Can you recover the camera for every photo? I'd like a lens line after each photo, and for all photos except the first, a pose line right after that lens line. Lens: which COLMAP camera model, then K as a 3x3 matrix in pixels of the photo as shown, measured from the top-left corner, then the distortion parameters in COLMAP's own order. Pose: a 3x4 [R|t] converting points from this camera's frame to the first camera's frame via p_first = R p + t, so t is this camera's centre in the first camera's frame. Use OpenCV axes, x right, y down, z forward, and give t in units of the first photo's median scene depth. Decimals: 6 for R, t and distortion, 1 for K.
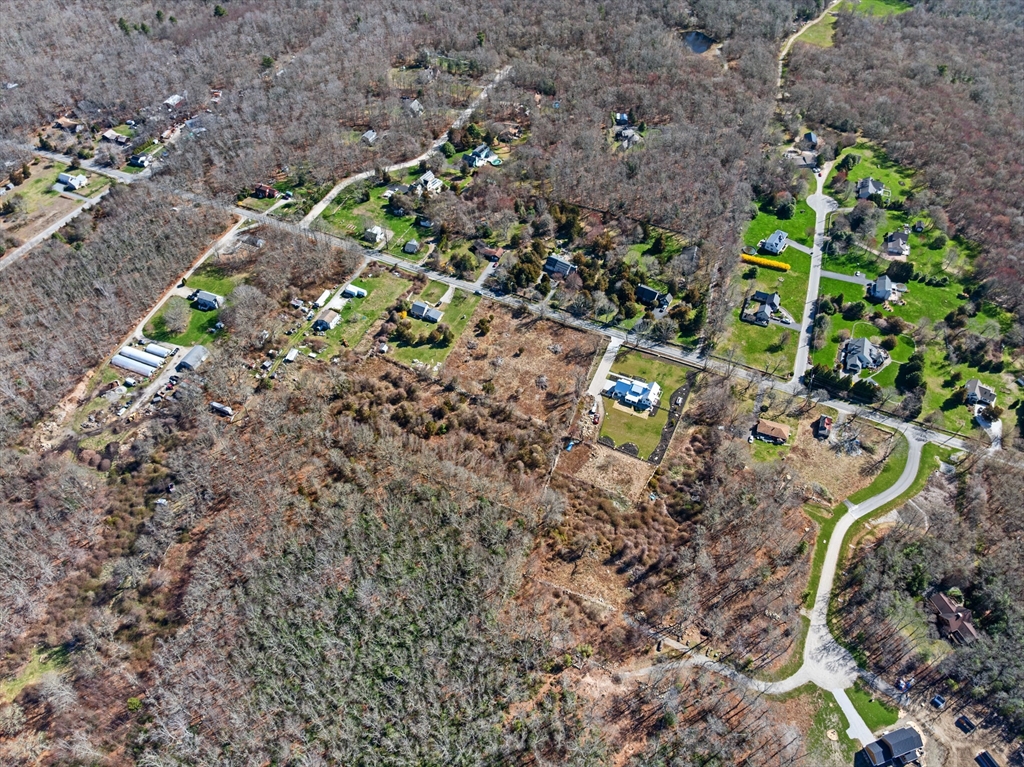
lens RADIAL K [[697.9, 0, 512.0], [0, 697.9, 383.5], [0, 0, 1]] dist [-0.034811, 0.000061]
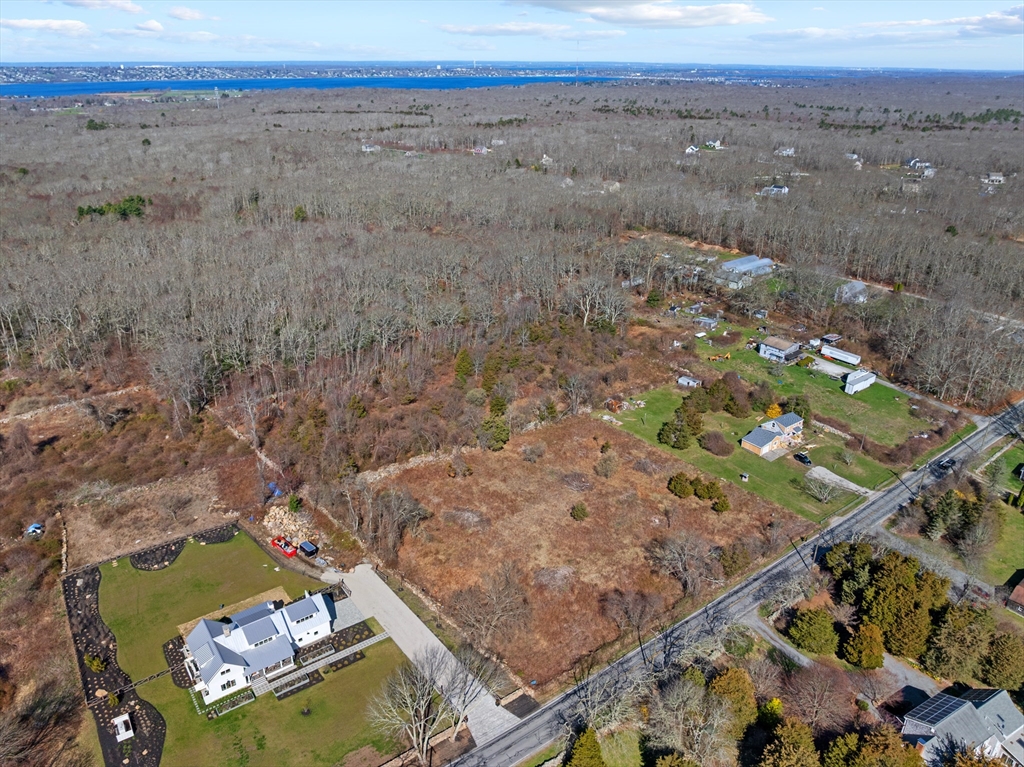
lens RADIAL K [[720.2, 0, 519.1], [0, 720.2, 380.2], [0, 0, 1]] dist [-0.044362, 0.009664]
pose [[-0.463516, 0.364907, -0.807463, 0.319418], [-0.683186, 0.433137, 0.587919, -0.286048], [0.564278, 0.824157, 0.048533, 0.895681]]
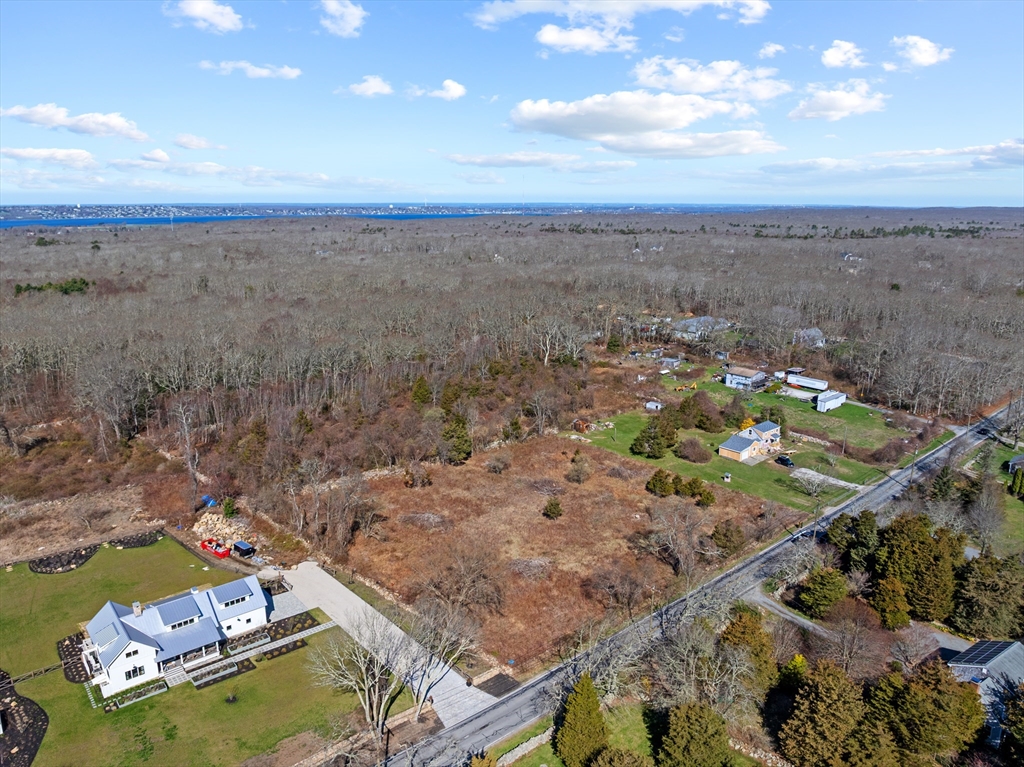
lens RADIAL K [[720.2, 0, 519.1], [0, 720.2, 380.2], [0, 0, 1]] dist [-0.044362, 0.009664]
pose [[-0.401210, 0.226098, -0.887643, 0.319925], [-0.702700, 0.545645, 0.456601, -0.231084], [0.587575, 0.806940, -0.060039, 0.953298]]
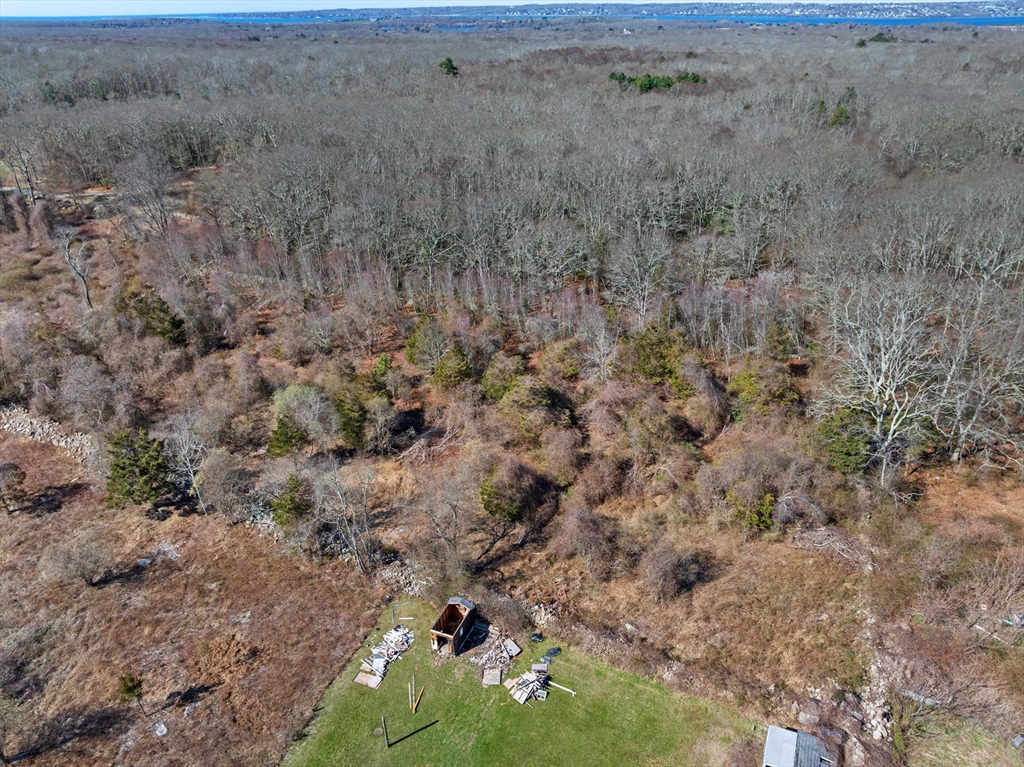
lens RADIAL K [[720.2, 0, 519.1], [0, 720.2, 380.2], [0, 0, 1]] dist [-0.044362, 0.009664]
pose [[-0.999763, 0.020847, -0.006345, -0.134484], [-0.001956, 0.204142, 0.978939, -0.189034], [0.021703, 0.978719, -0.204053, 0.953106]]
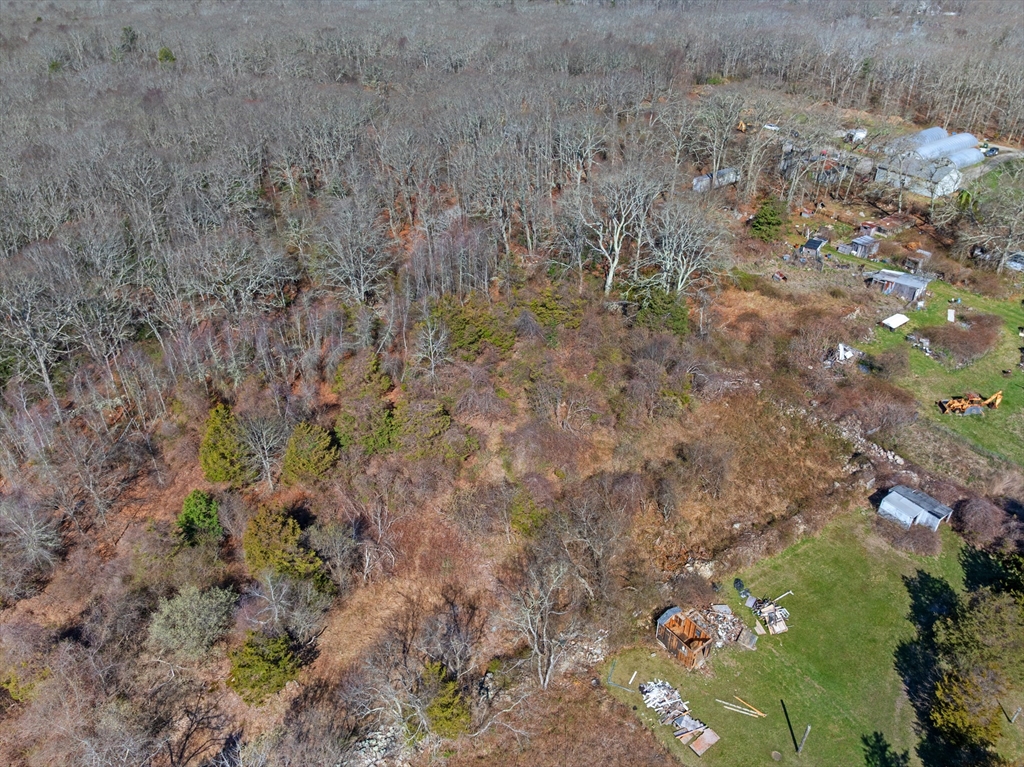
lens RADIAL K [[720.2, 0, 519.1], [0, 720.2, 380.2], [0, 0, 1]] dist [-0.044362, 0.009664]
pose [[-0.510643, 0.475803, -0.716139, -0.021533], [-0.654168, 0.325508, 0.682722, -0.118622], [0.557950, 0.817102, 0.145036, 0.889655]]
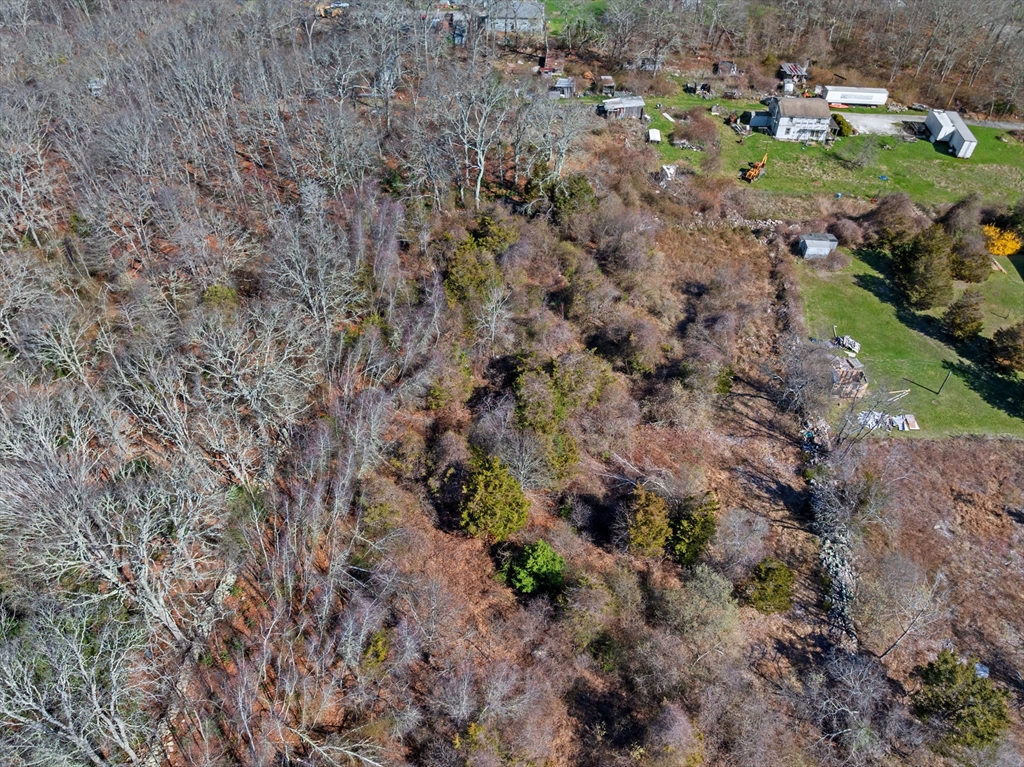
lens RADIAL K [[720.2, 0, 519.1], [0, 720.2, 380.2], [0, 0, 1]] dist [-0.044362, 0.009664]
pose [[0.336410, 0.646745, -0.684507, -0.007853], [-0.719793, 0.645286, 0.255936, -0.007274], [0.607228, 0.406604, 0.682603, 0.769971]]
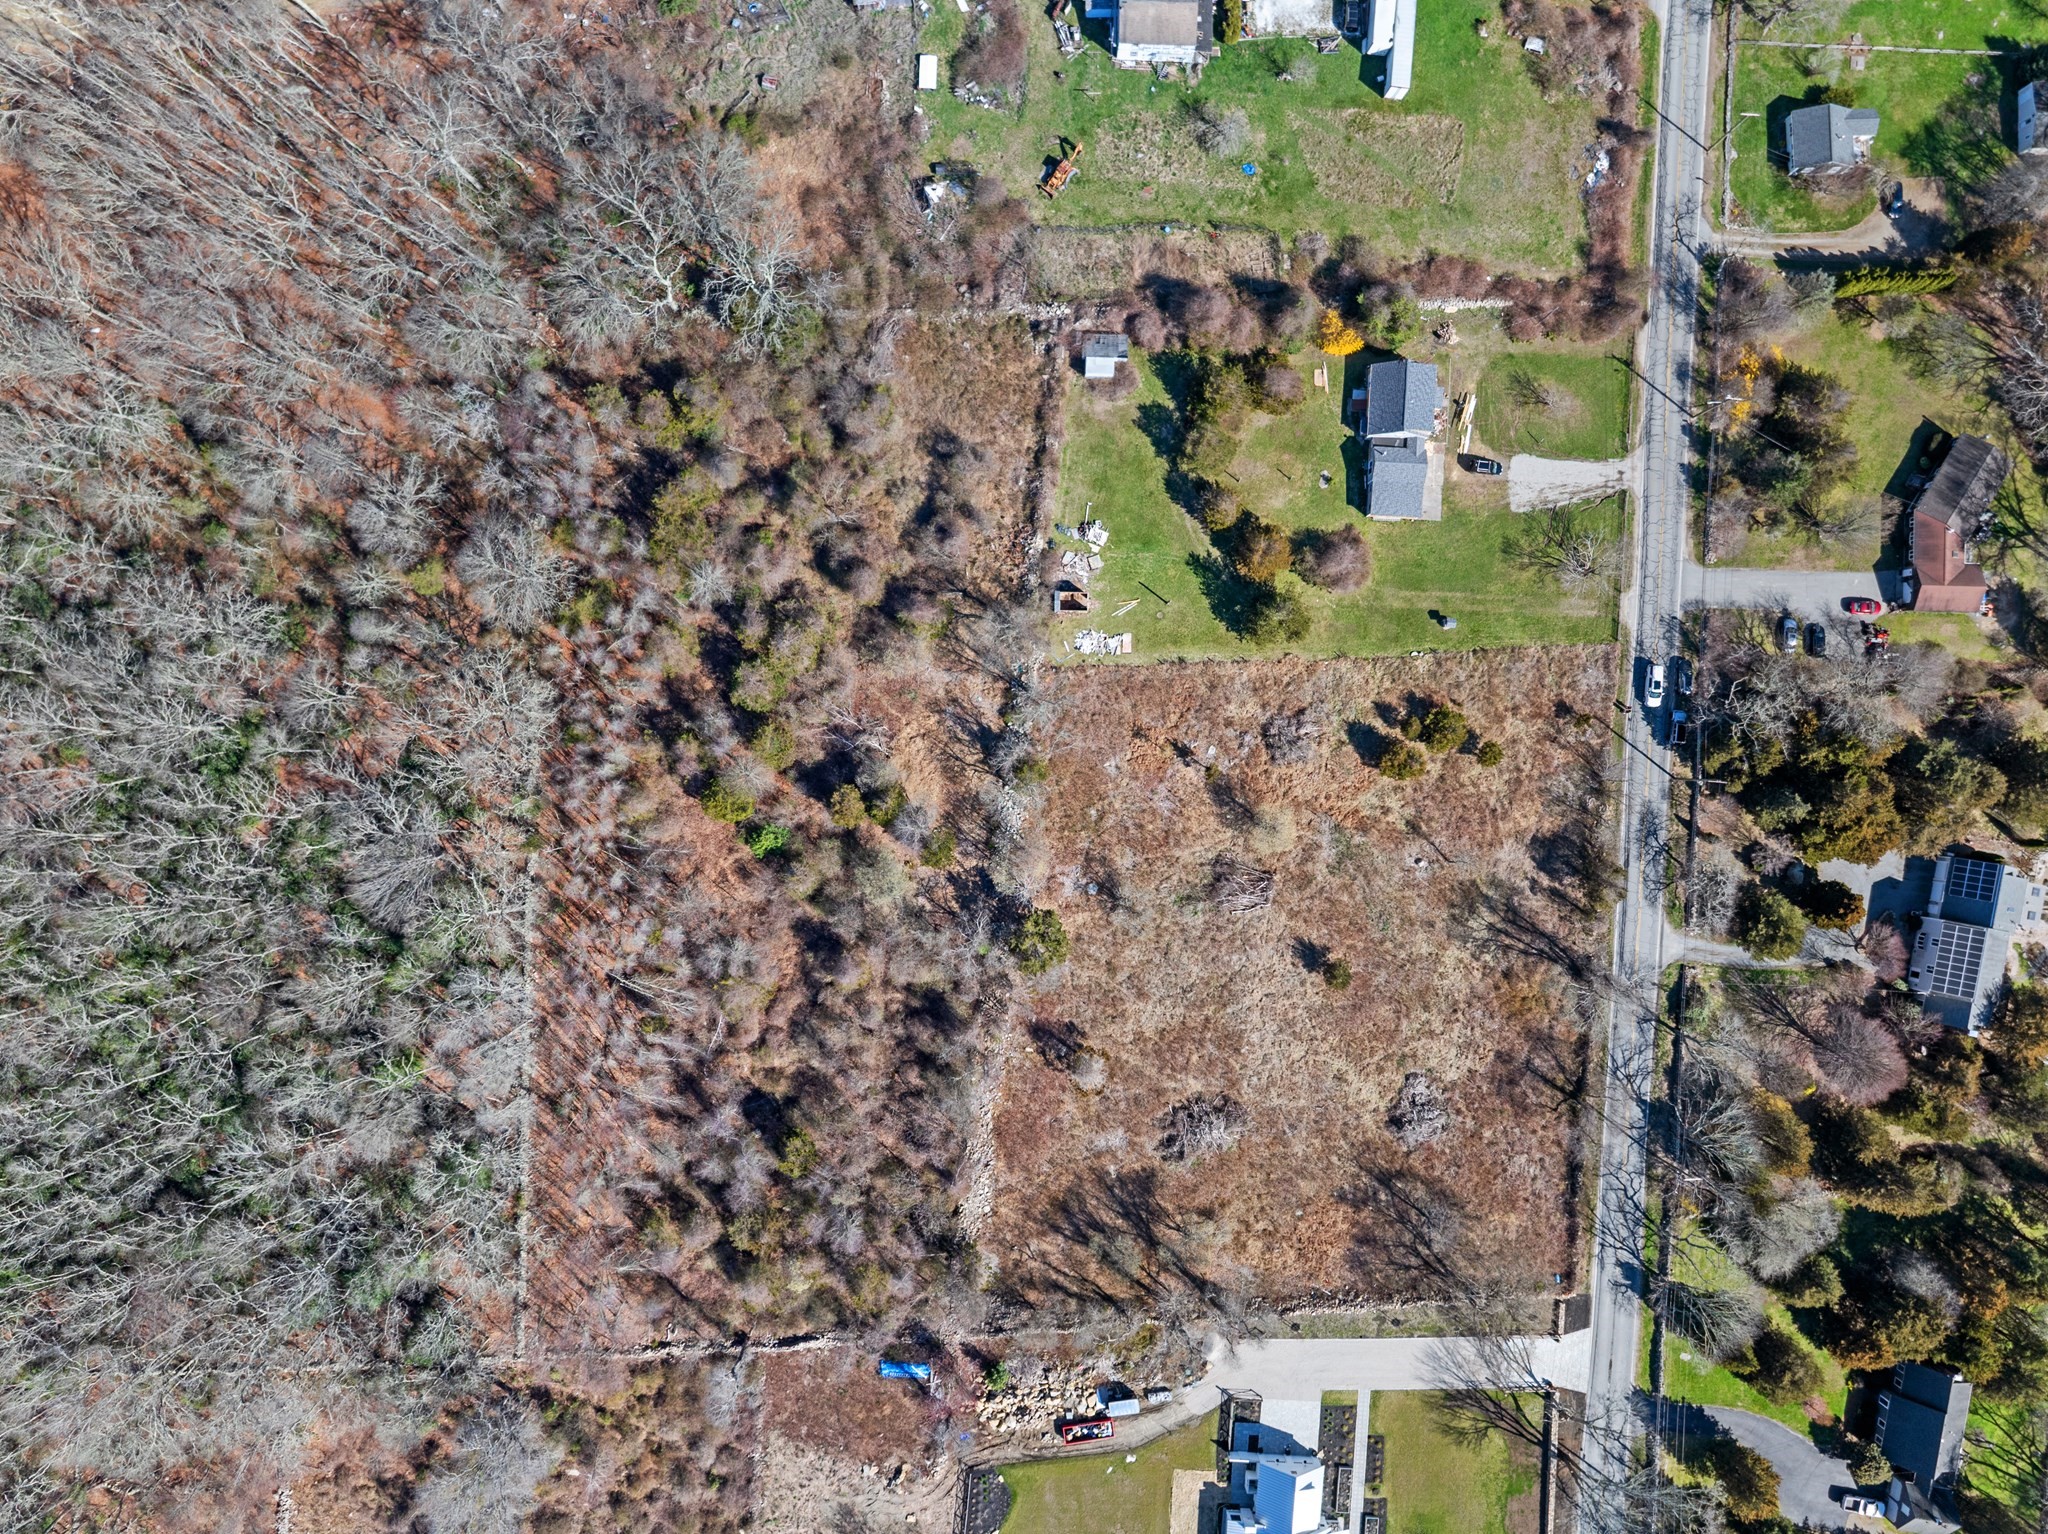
lens RADIAL K [[1432.5, 0, 1038.1], [0, 1432.5, 765.6], [0, 0, 1]] dist [-0.030459, -0.007888]
pose [[0.379952, 0.924968, 0.008442, -0.081968], [-0.716957, 0.288716, 0.634520, -0.272123], [0.584473, -0.247140, 0.772860, 0.625940]]
